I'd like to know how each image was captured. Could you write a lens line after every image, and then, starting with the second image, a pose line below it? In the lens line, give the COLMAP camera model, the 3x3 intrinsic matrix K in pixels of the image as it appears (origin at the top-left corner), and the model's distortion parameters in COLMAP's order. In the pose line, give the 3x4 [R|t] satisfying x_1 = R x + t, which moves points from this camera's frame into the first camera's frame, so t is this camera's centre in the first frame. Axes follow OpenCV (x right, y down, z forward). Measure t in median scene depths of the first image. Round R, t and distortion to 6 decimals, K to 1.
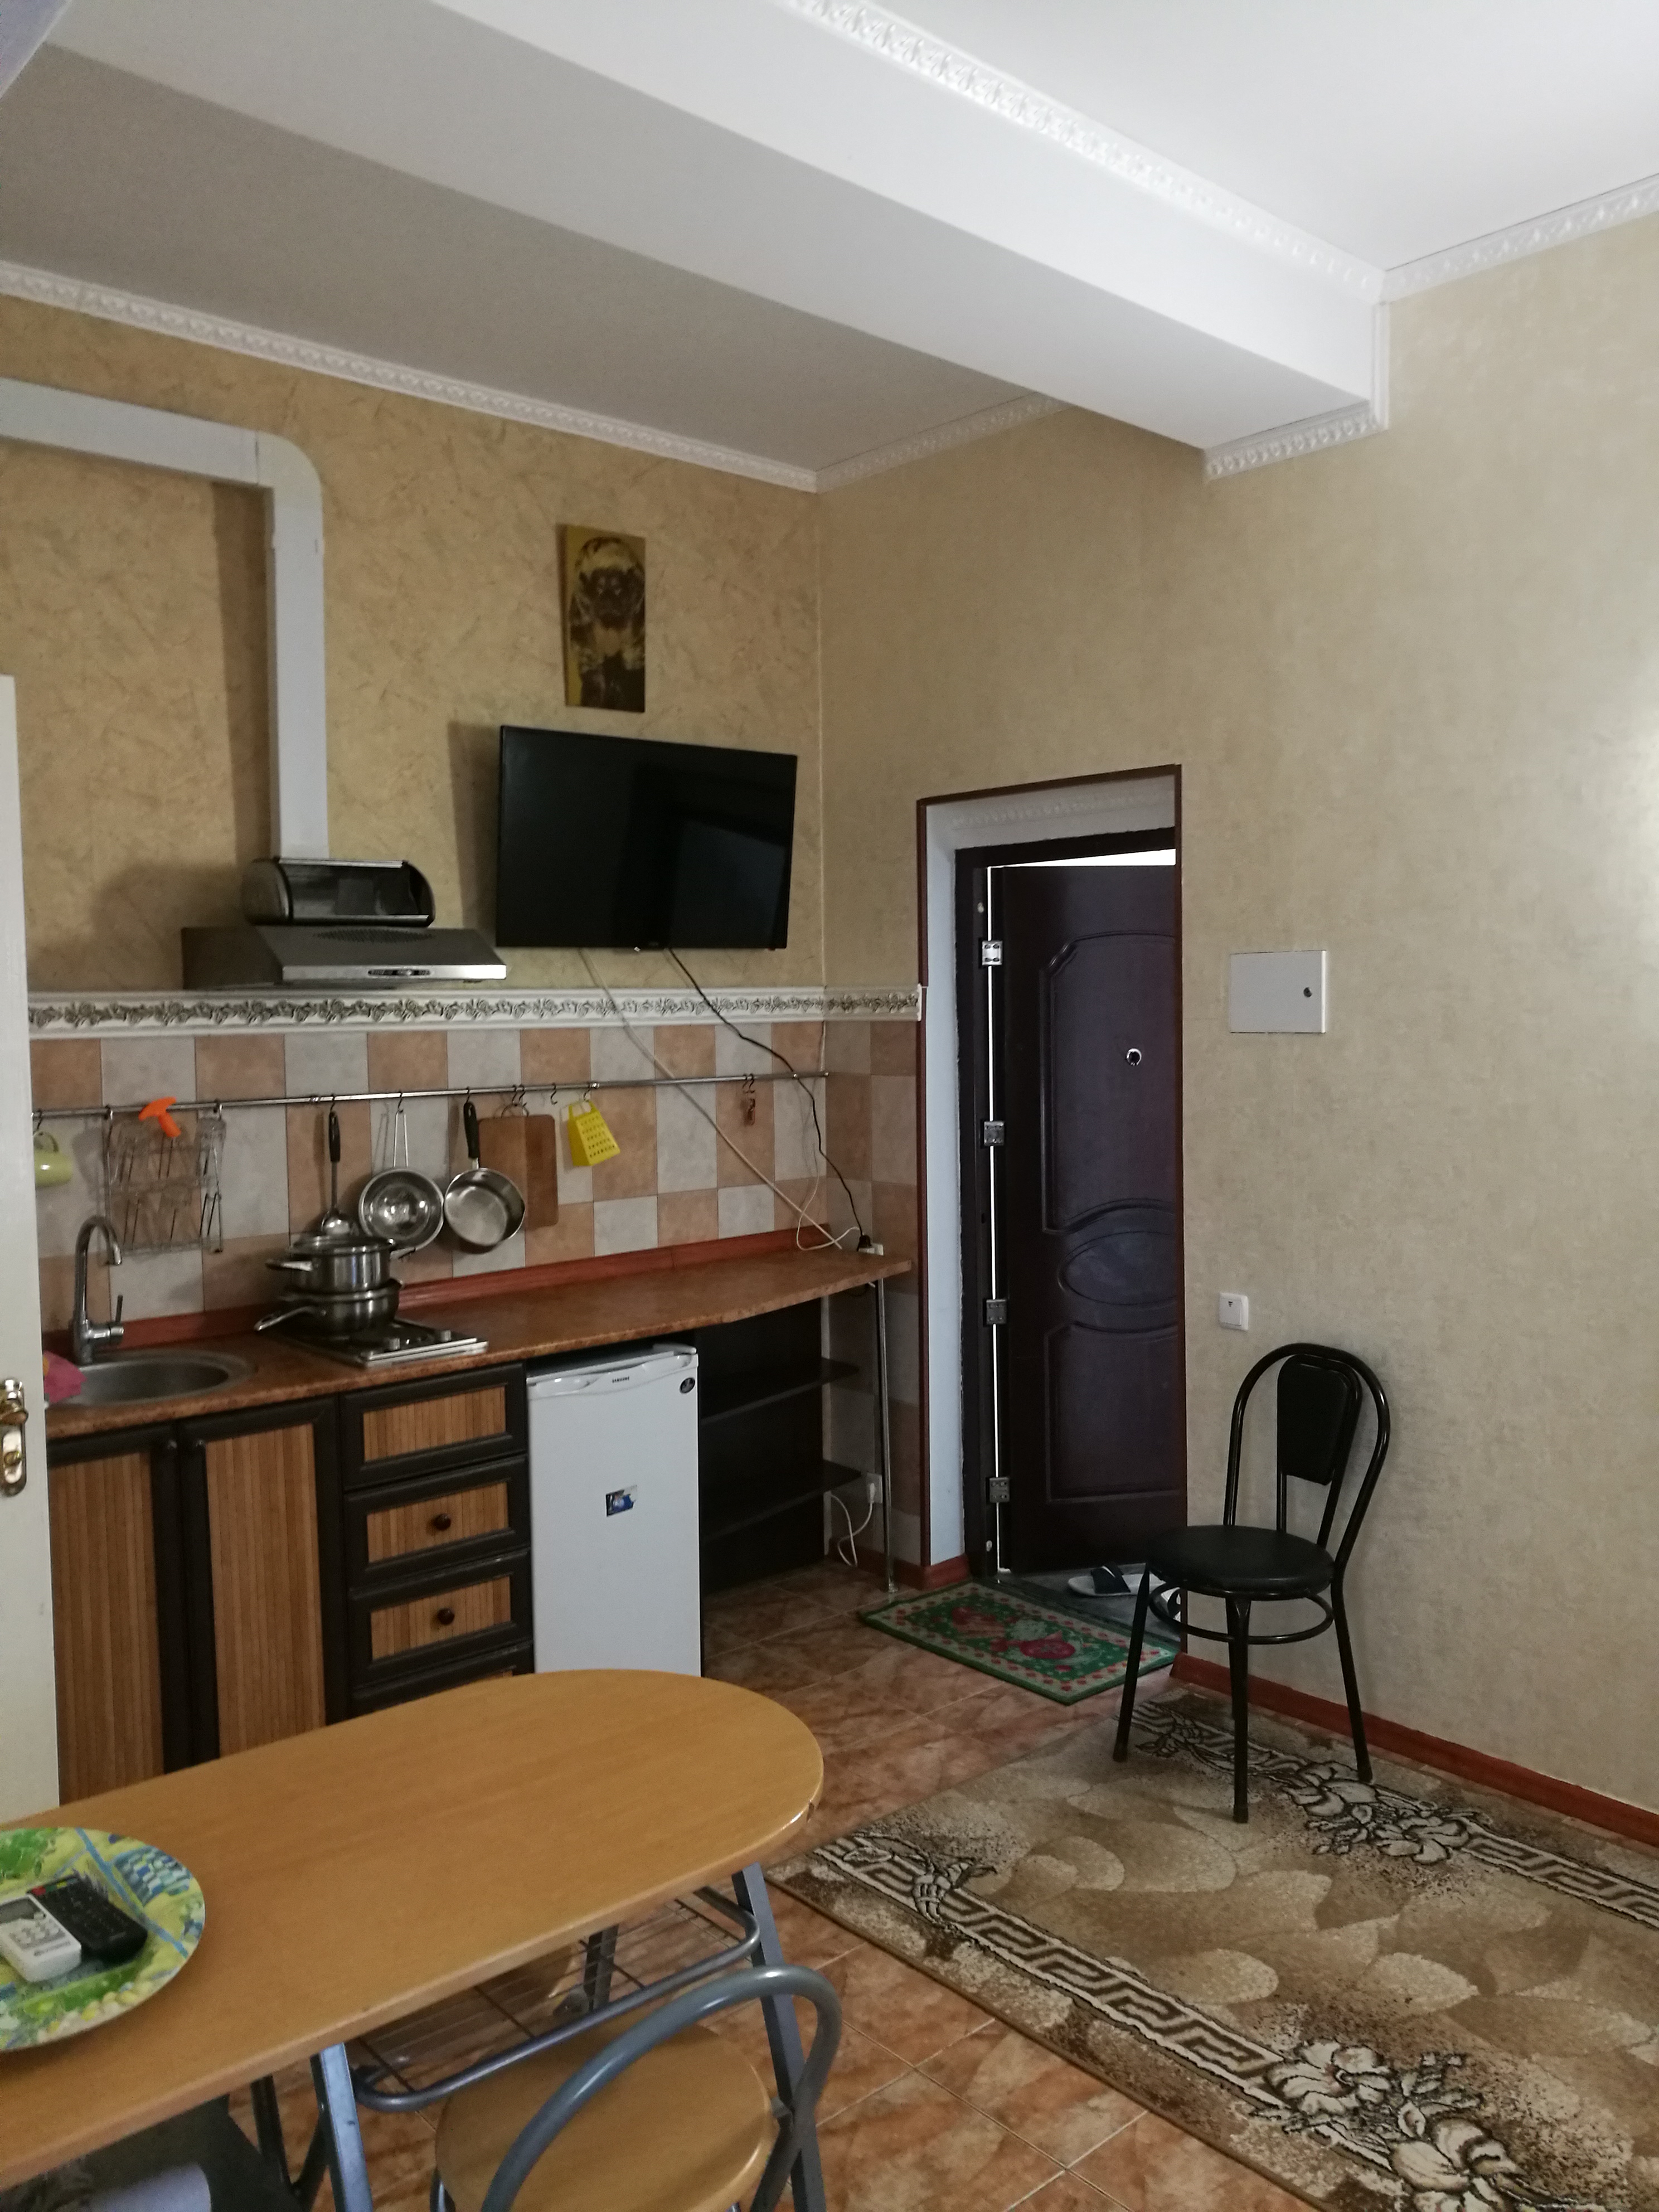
lens RADIAL K [[1734.7, 0, 829.5], [0, 1734.7, 1106.0], [0, 0, 1]] dist [-0.034277, -0.005967]
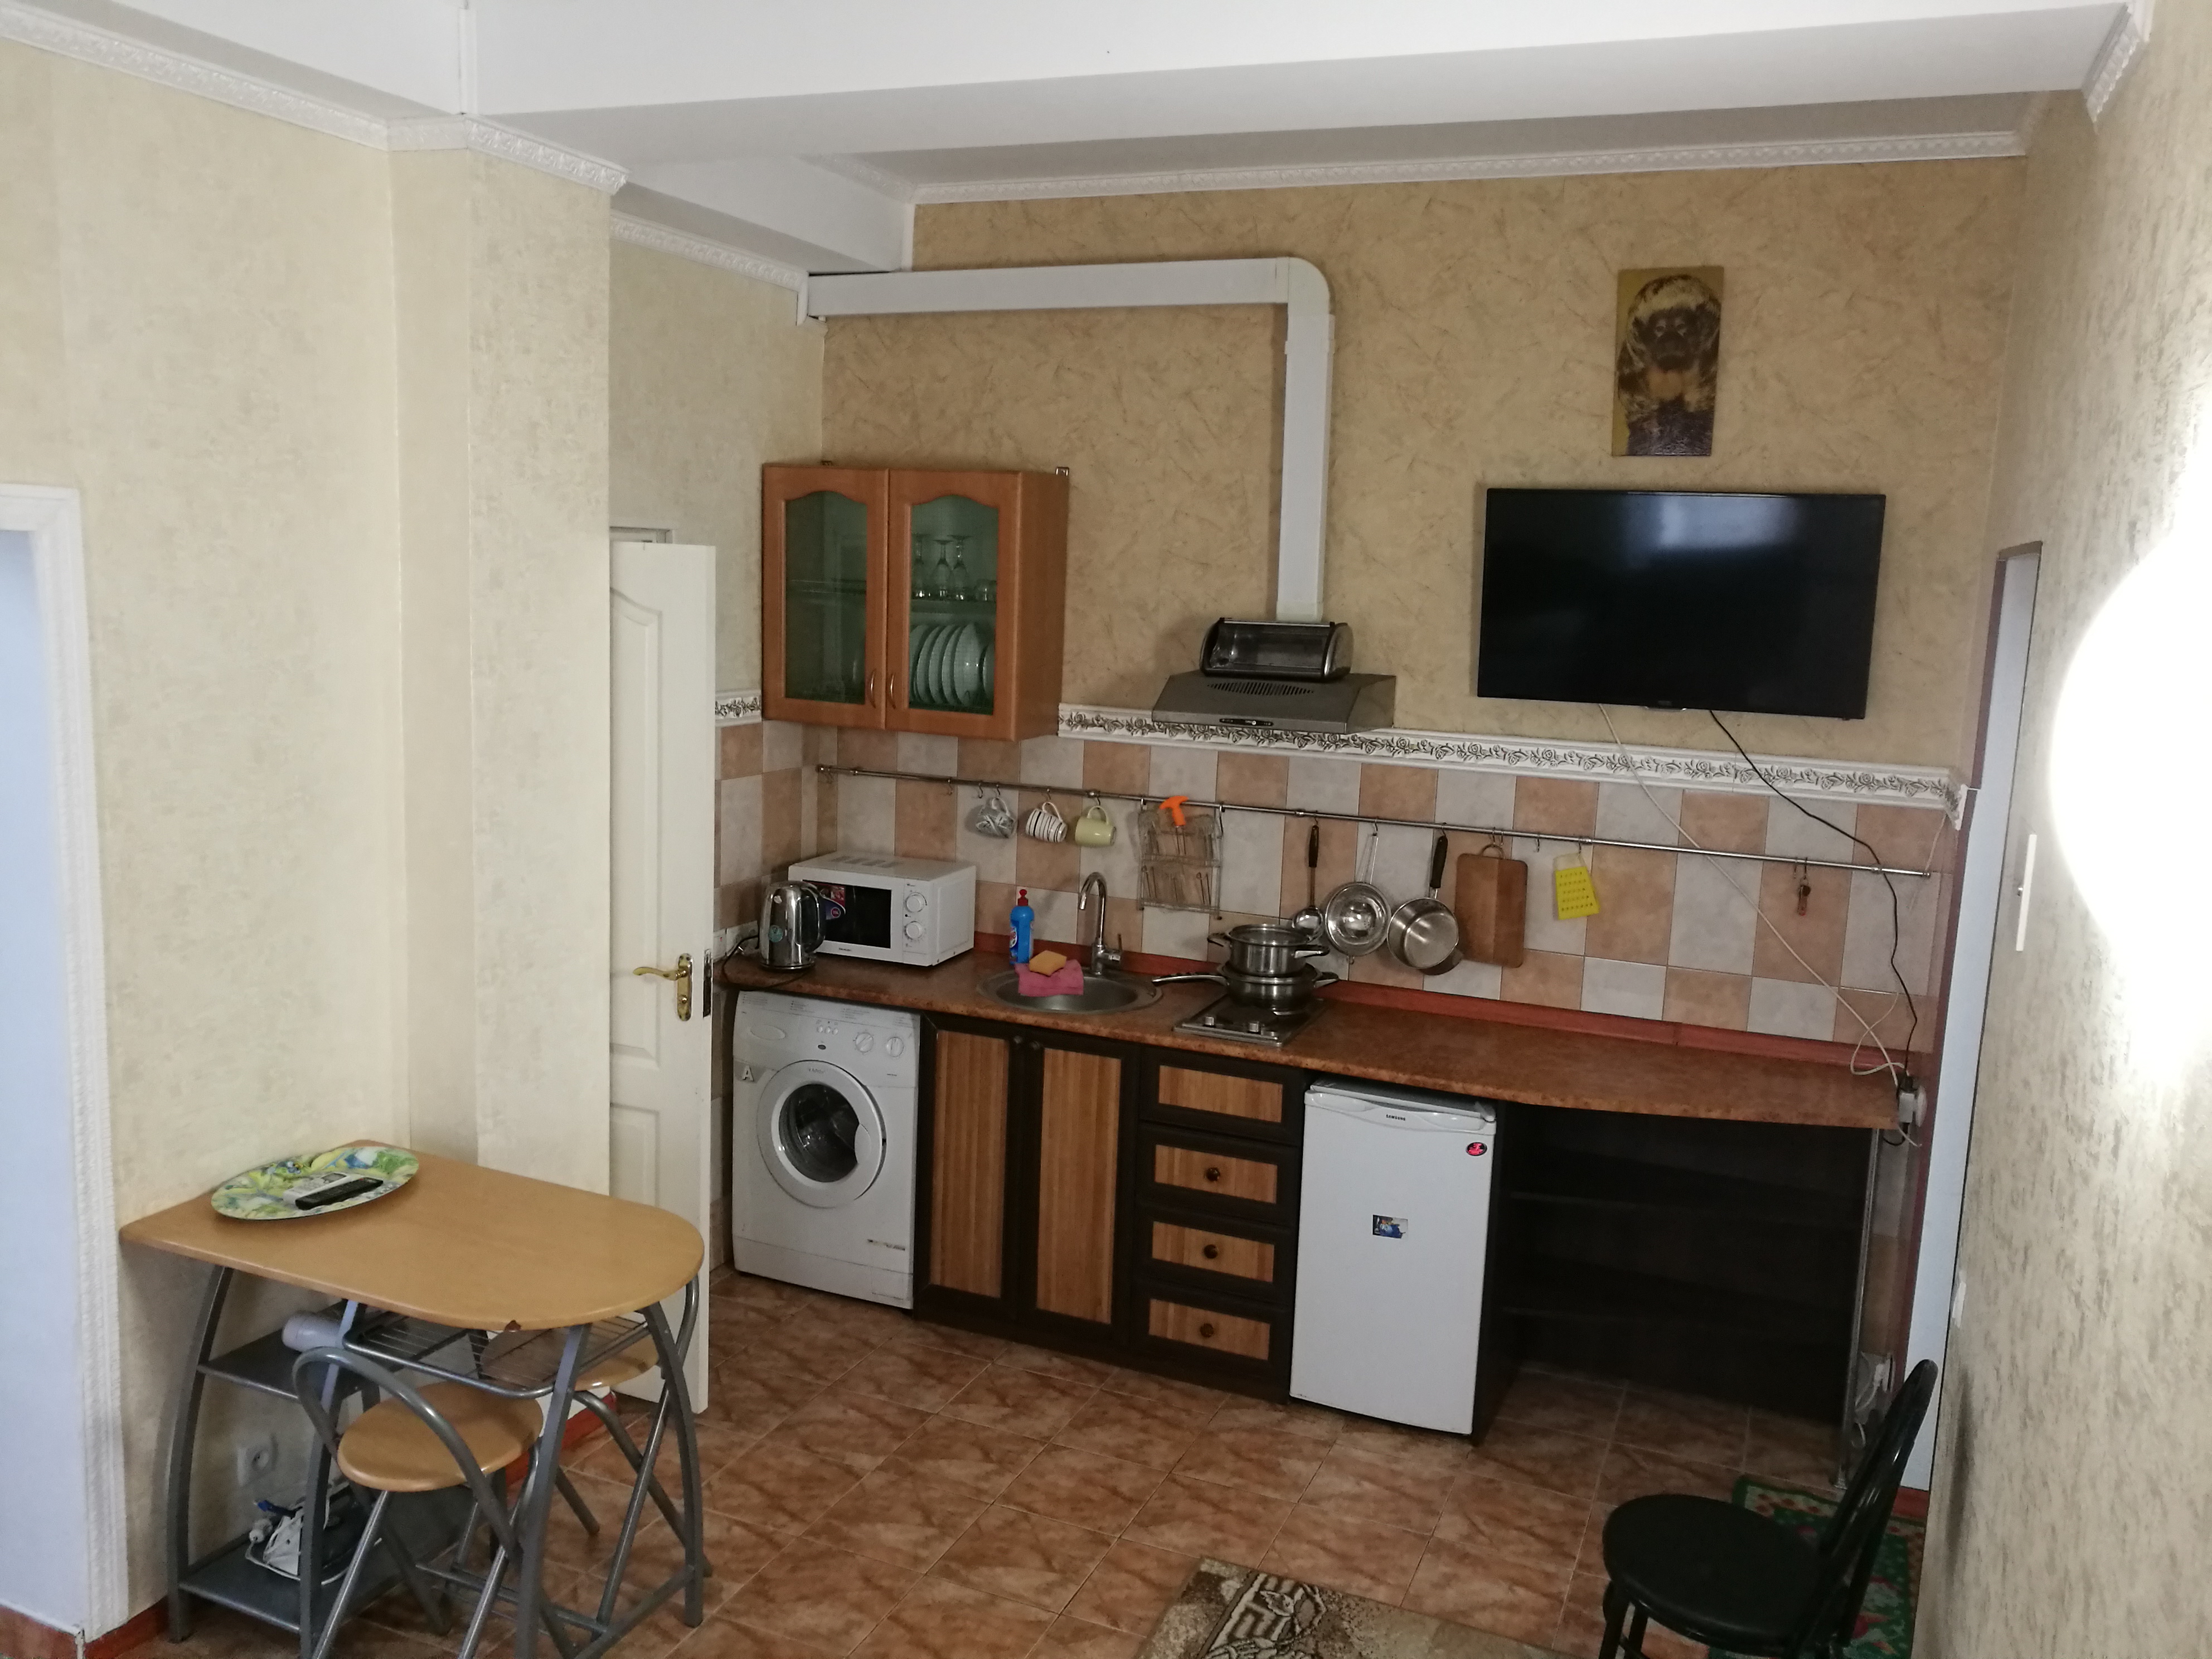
lens RADIAL K [[1656.0, 0, 1106.0], [0, 1656.0, 829.5], [0, 0, 1]] dist [0.074121, -0.370618]
pose [[0.436695, 0.149948, -0.887025, 0.605754], [-0.109237, 0.987553, 0.113164, -0.098413], [0.892953, 0.047478, 0.447640, 0.333294]]
